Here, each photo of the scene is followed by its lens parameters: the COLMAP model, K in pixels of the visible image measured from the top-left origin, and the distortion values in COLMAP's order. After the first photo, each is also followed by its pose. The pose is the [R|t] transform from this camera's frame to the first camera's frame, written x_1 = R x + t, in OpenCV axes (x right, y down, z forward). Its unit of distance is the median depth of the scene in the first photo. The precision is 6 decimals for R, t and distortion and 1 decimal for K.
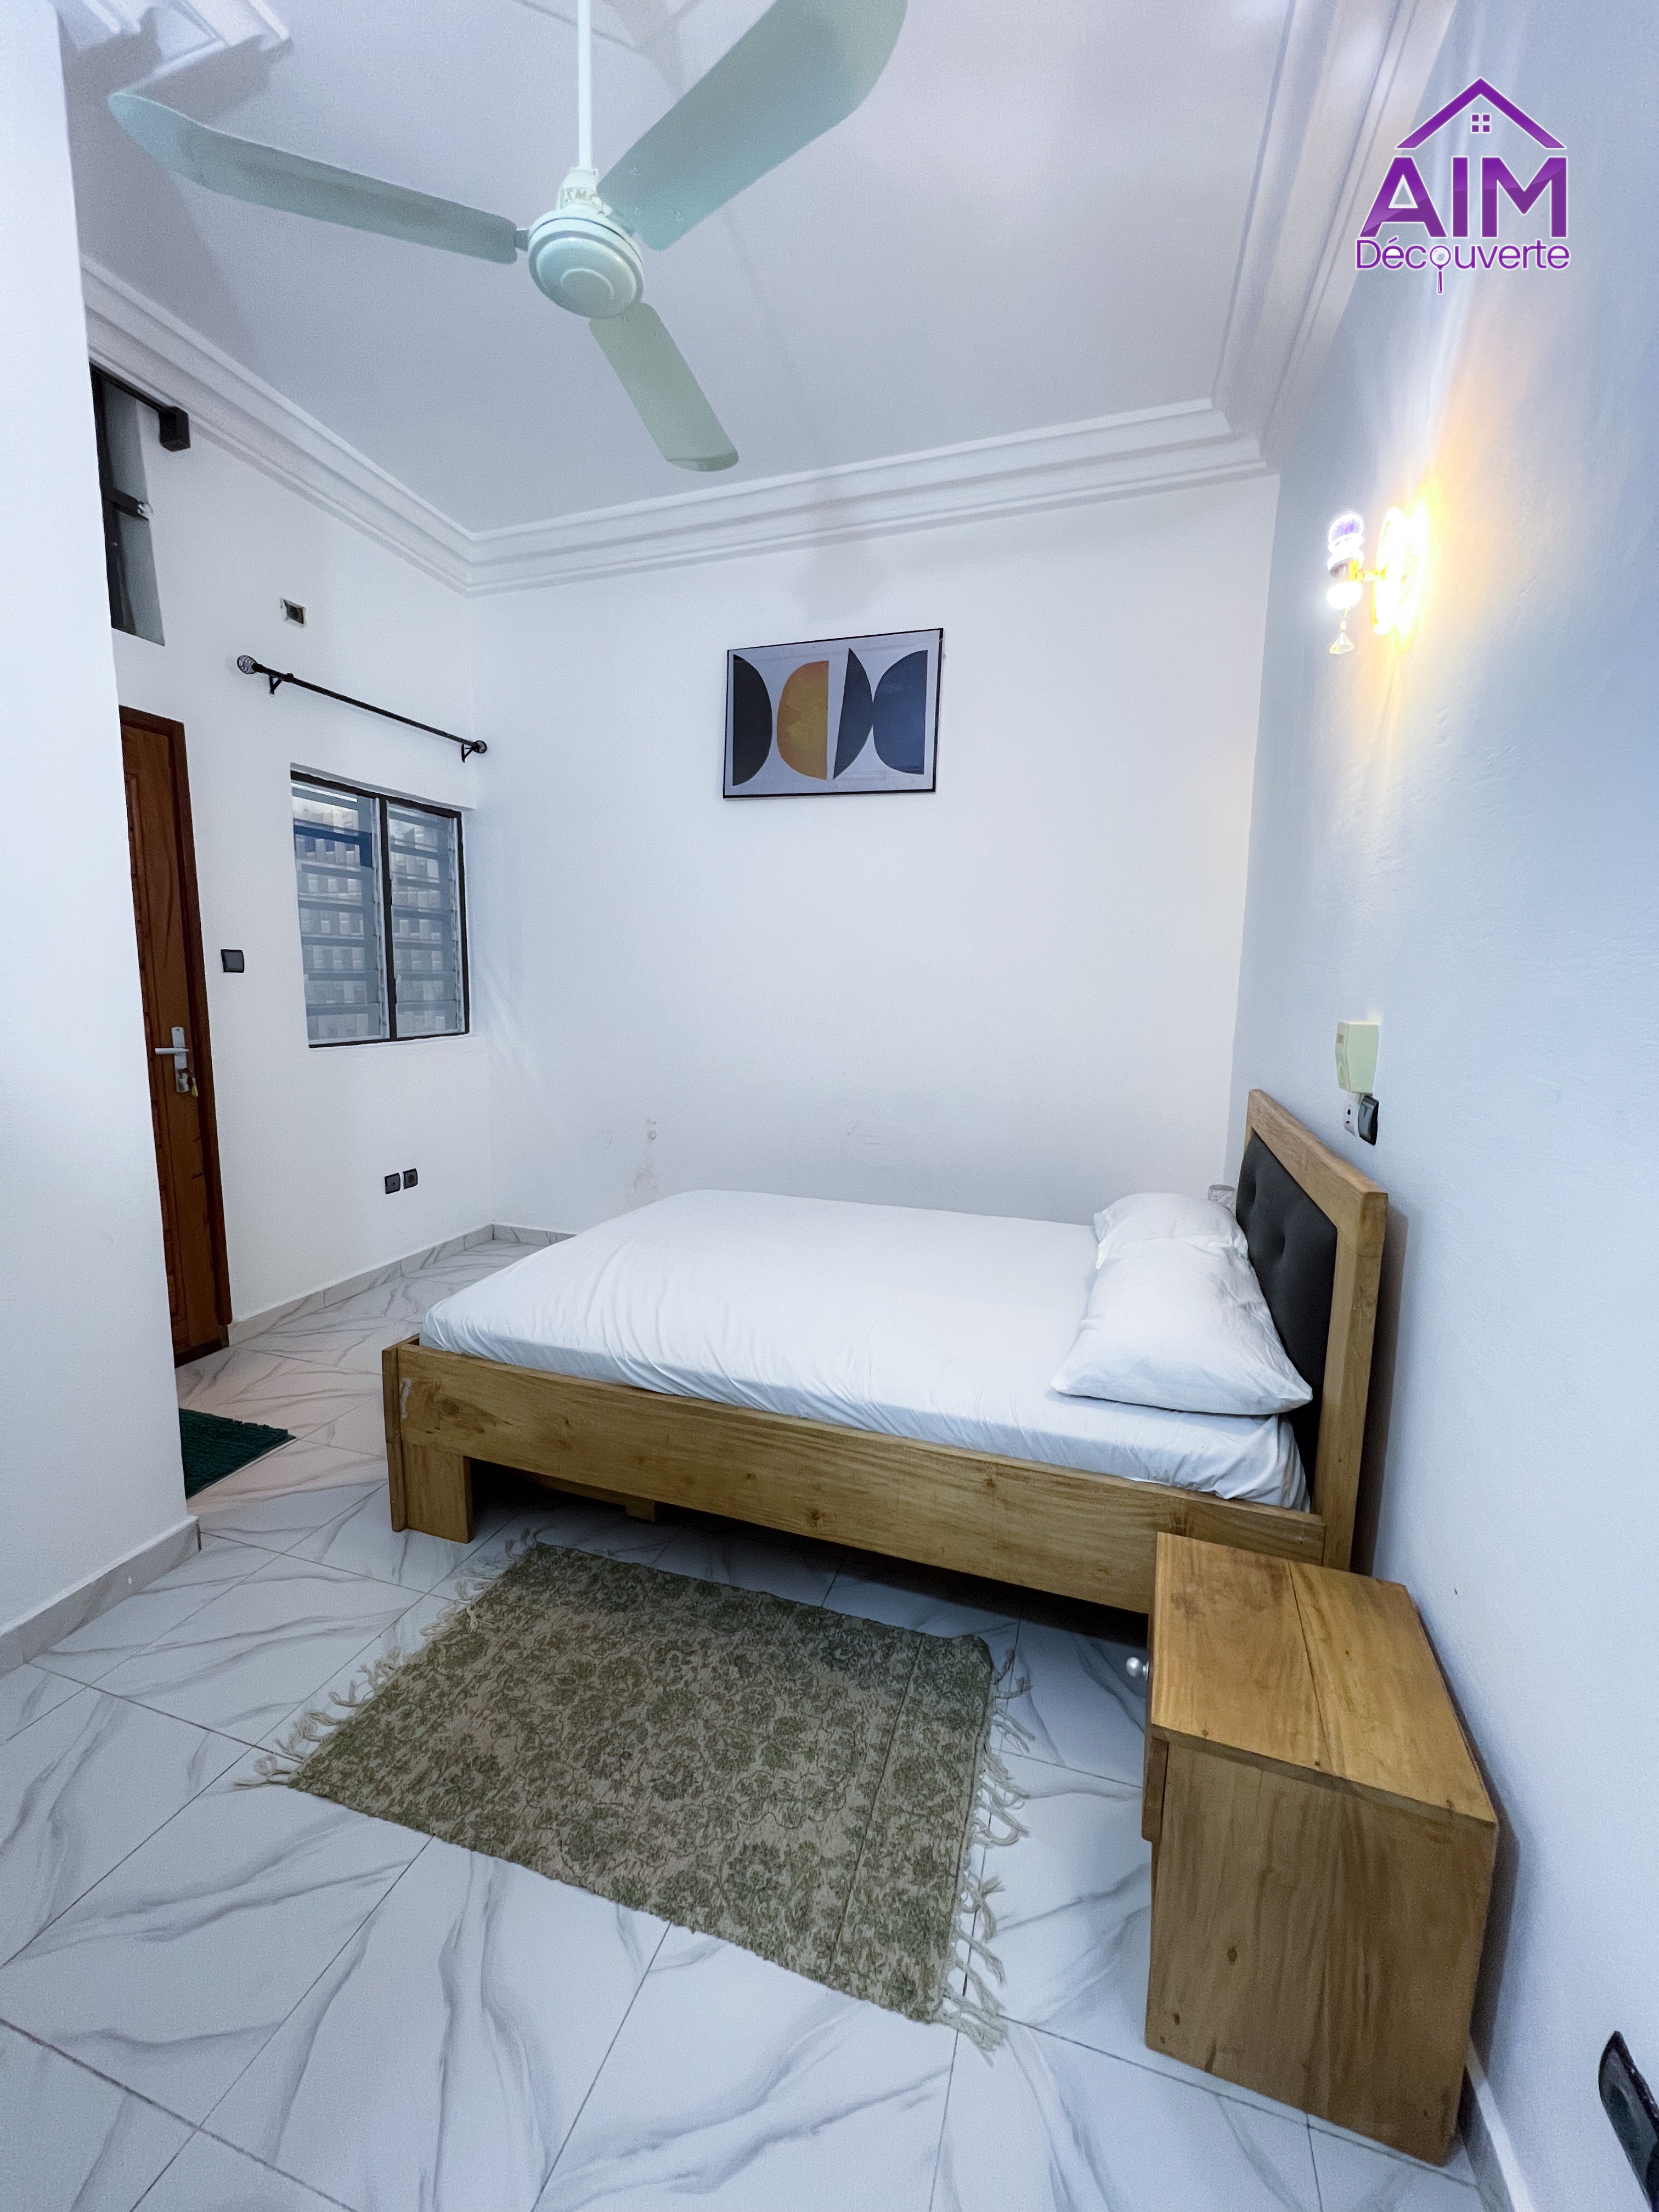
lens RADIAL K [[892.7, 0, 829.9], [0, 892.7, 1108.8], [0, 0, 1]] dist [0.001987, 0.000315]
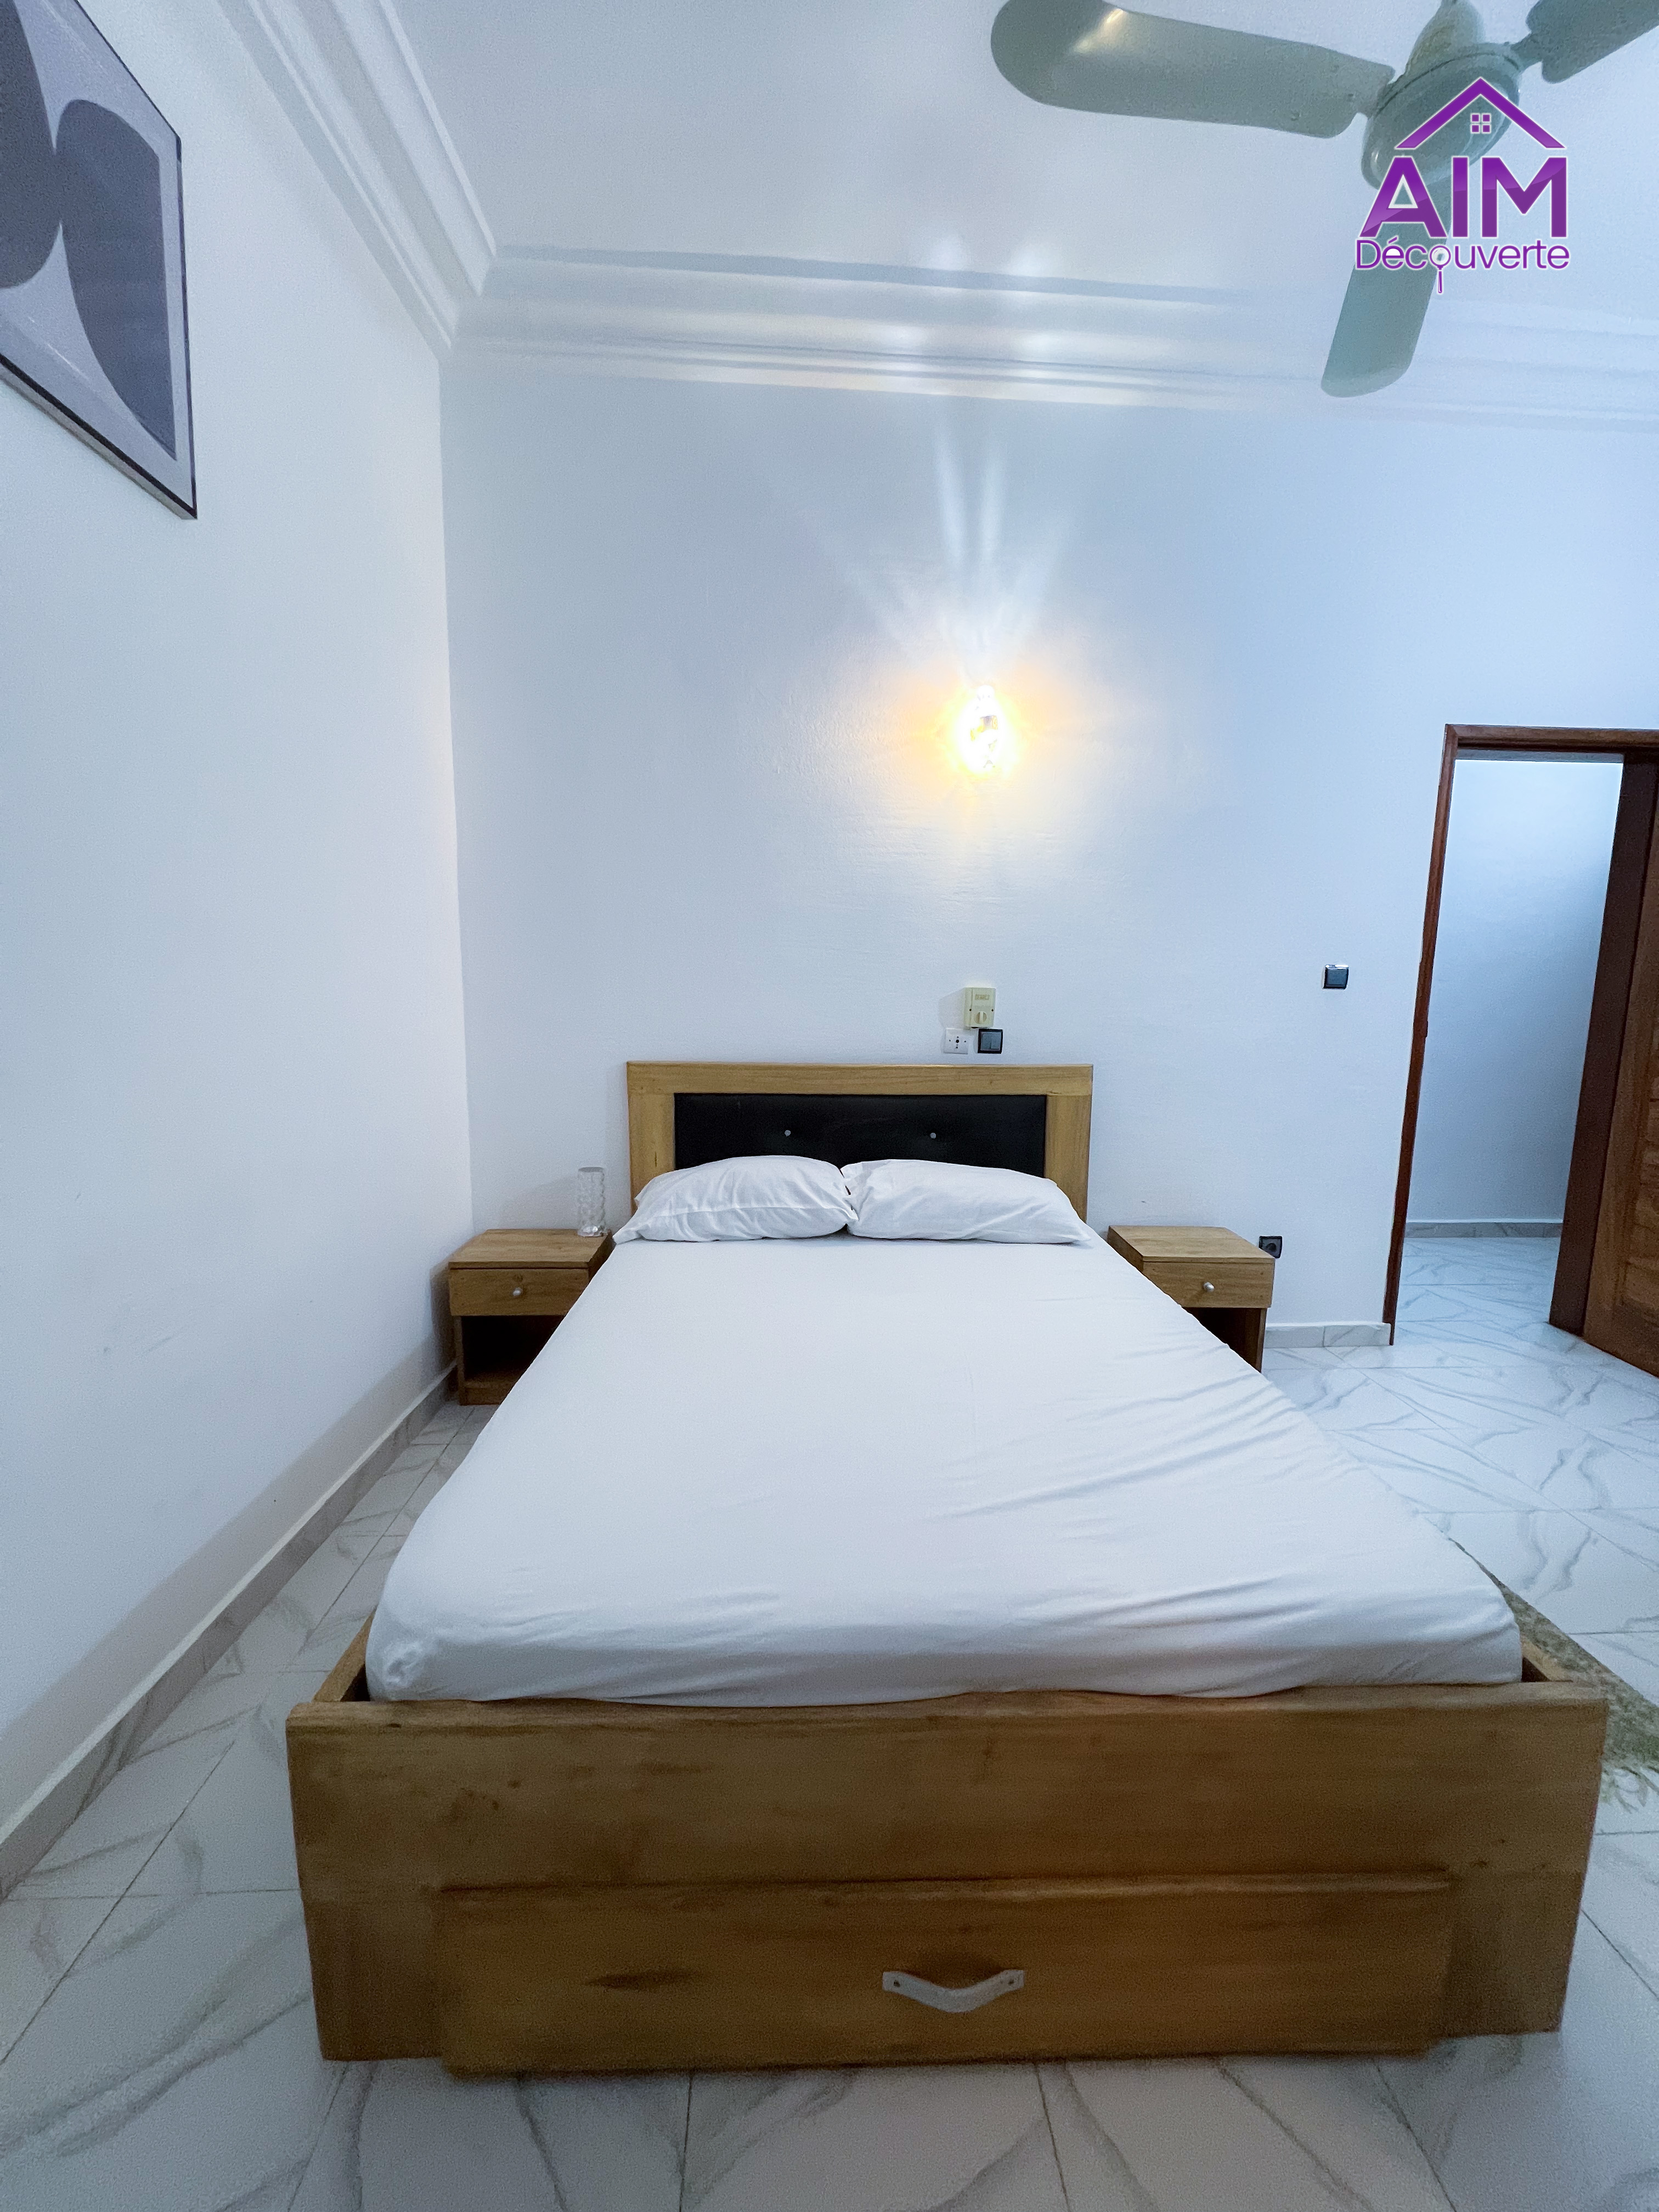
lens RADIAL K [[883.5, 0, 835.6], [0, 883.5, 1104.6], [0, 0, 1]] dist [-0.000728, 0.001015]
pose [[-0.355724, -0.148405, 0.922733, -0.852874], [0.111674, 0.973489, 0.199619, -0.226922], [-0.927895, 0.174055, -0.329720, 1.702976]]
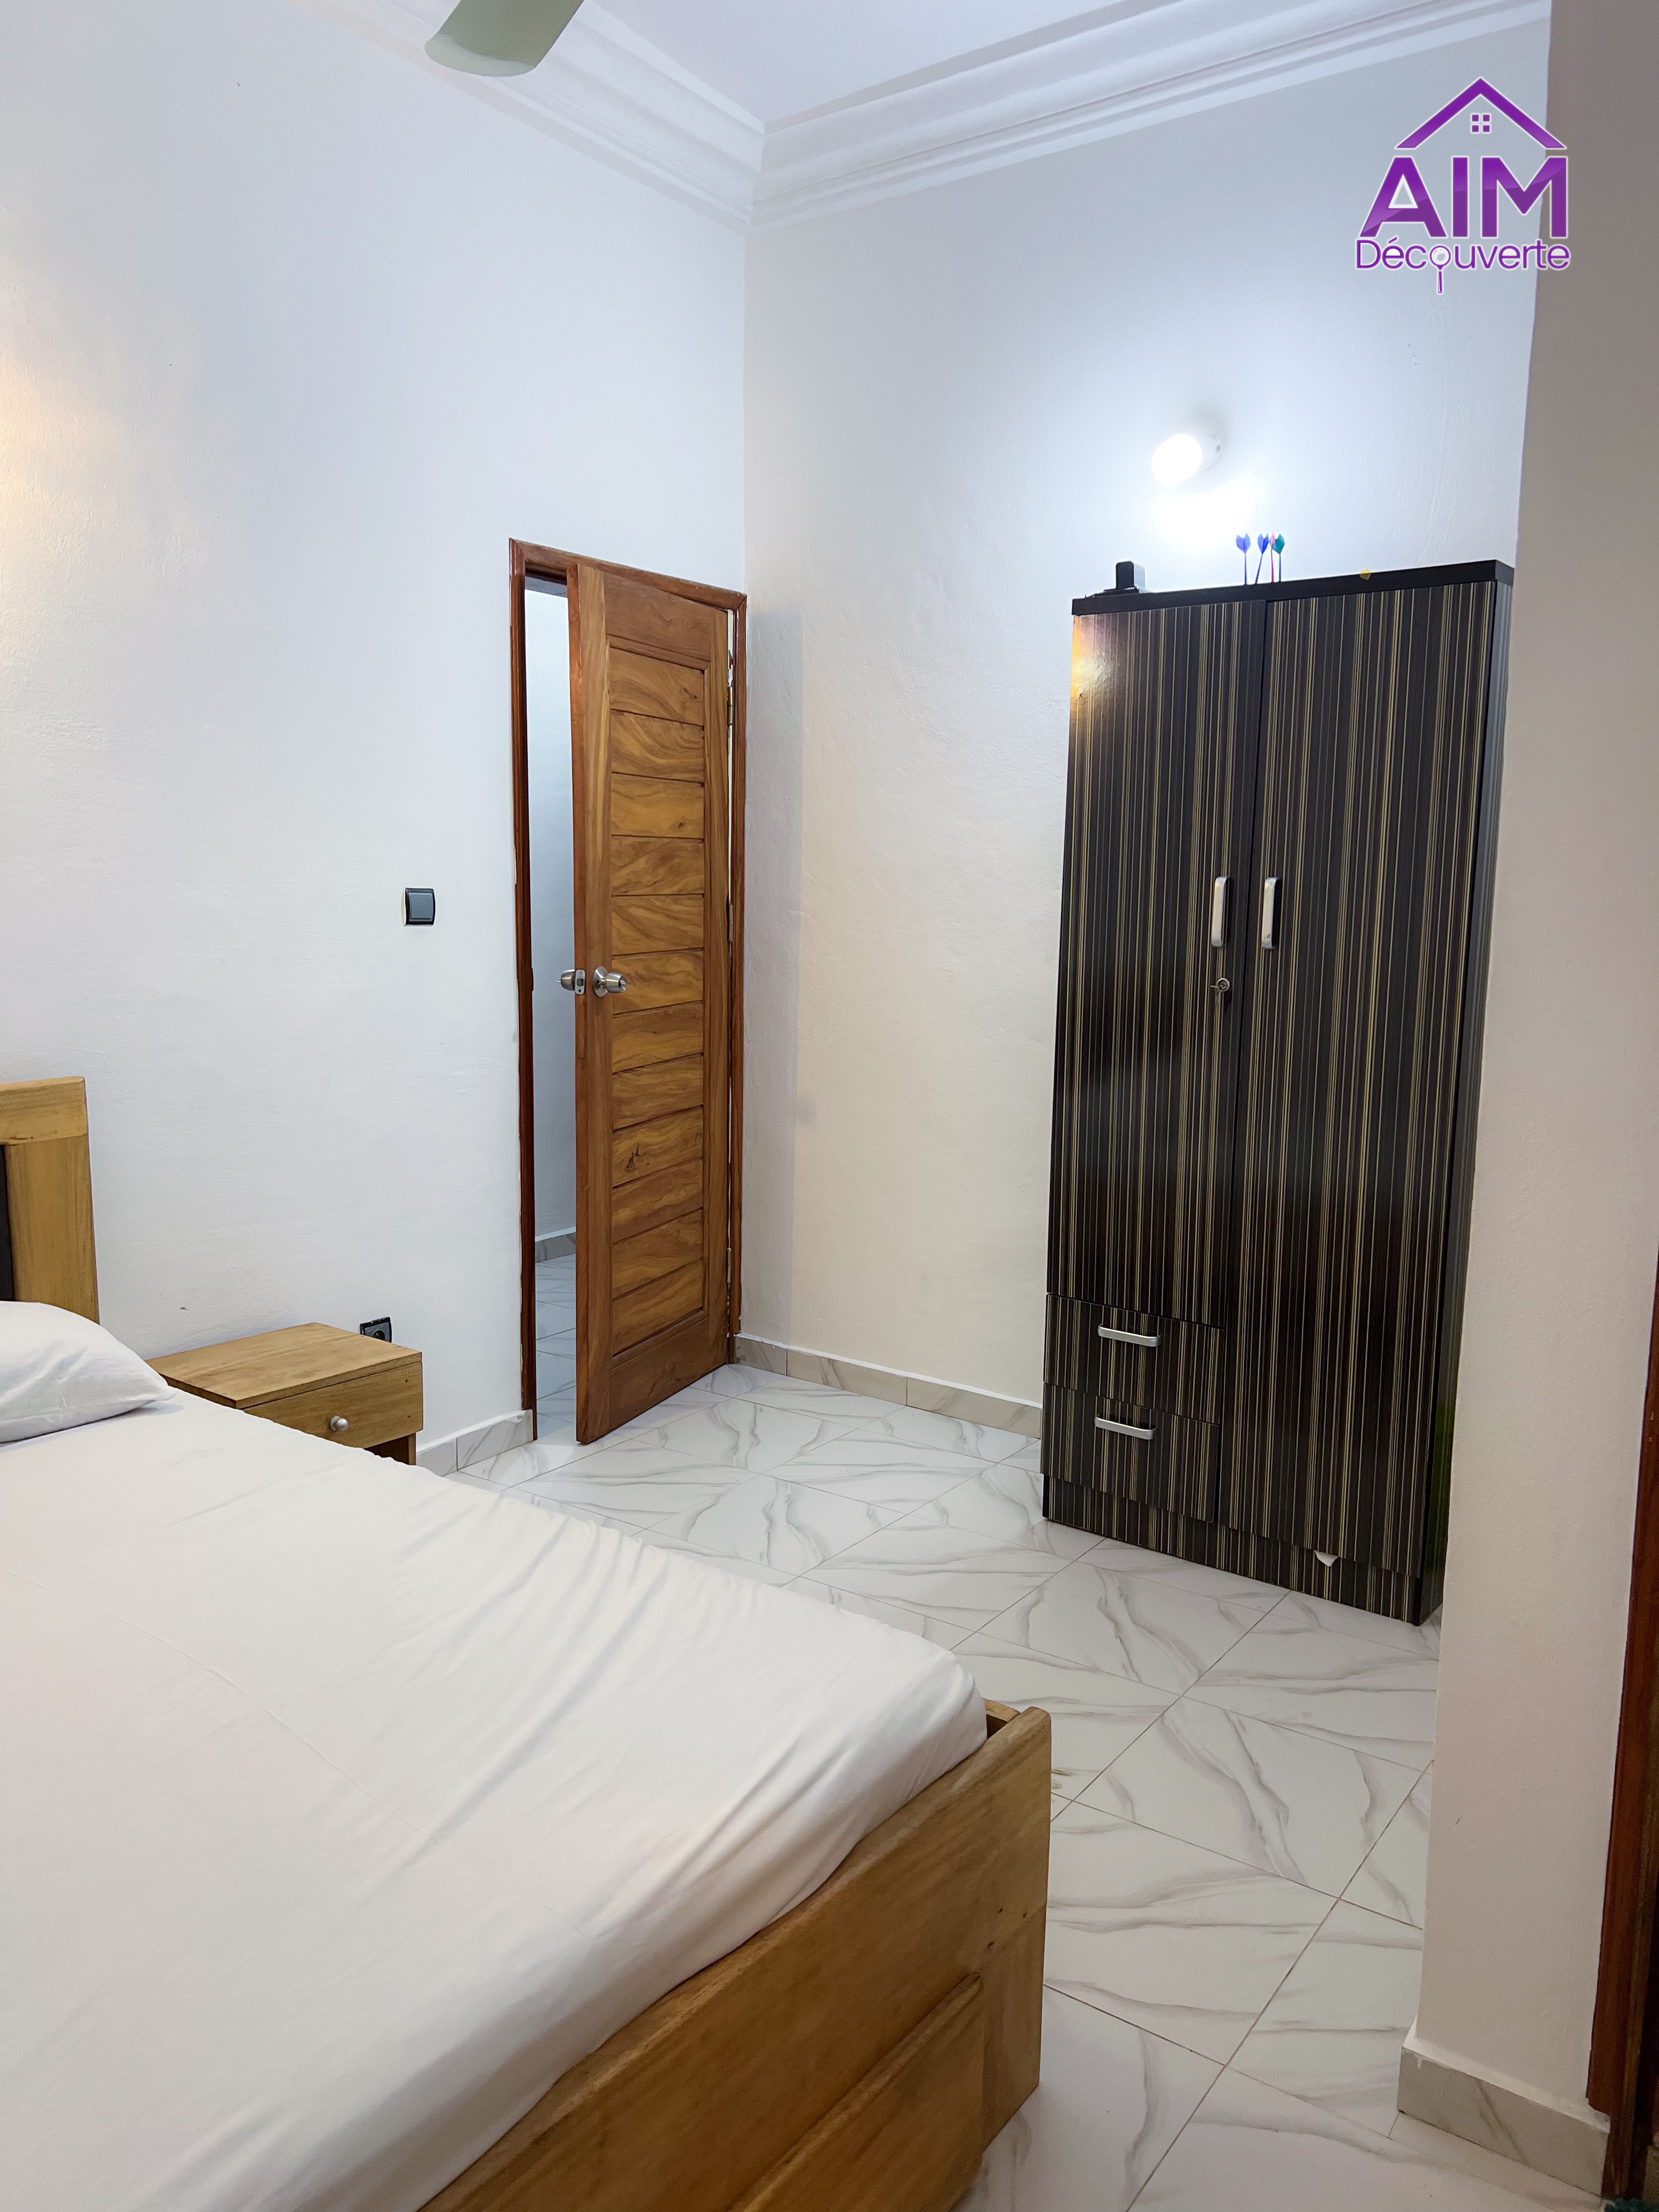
lens RADIAL K [[1662.5, 0, 816.0], [0, 1662.5, 1104.4], [0, 0, 1]] dist [0.051946, -0.050395]
pose [[-0.950820, -0.069663, 0.301809, -0.715152], [0.015582, 0.962389, 0.271228, -0.335094], [-0.309352, 0.262592, -0.913973, 2.015177]]
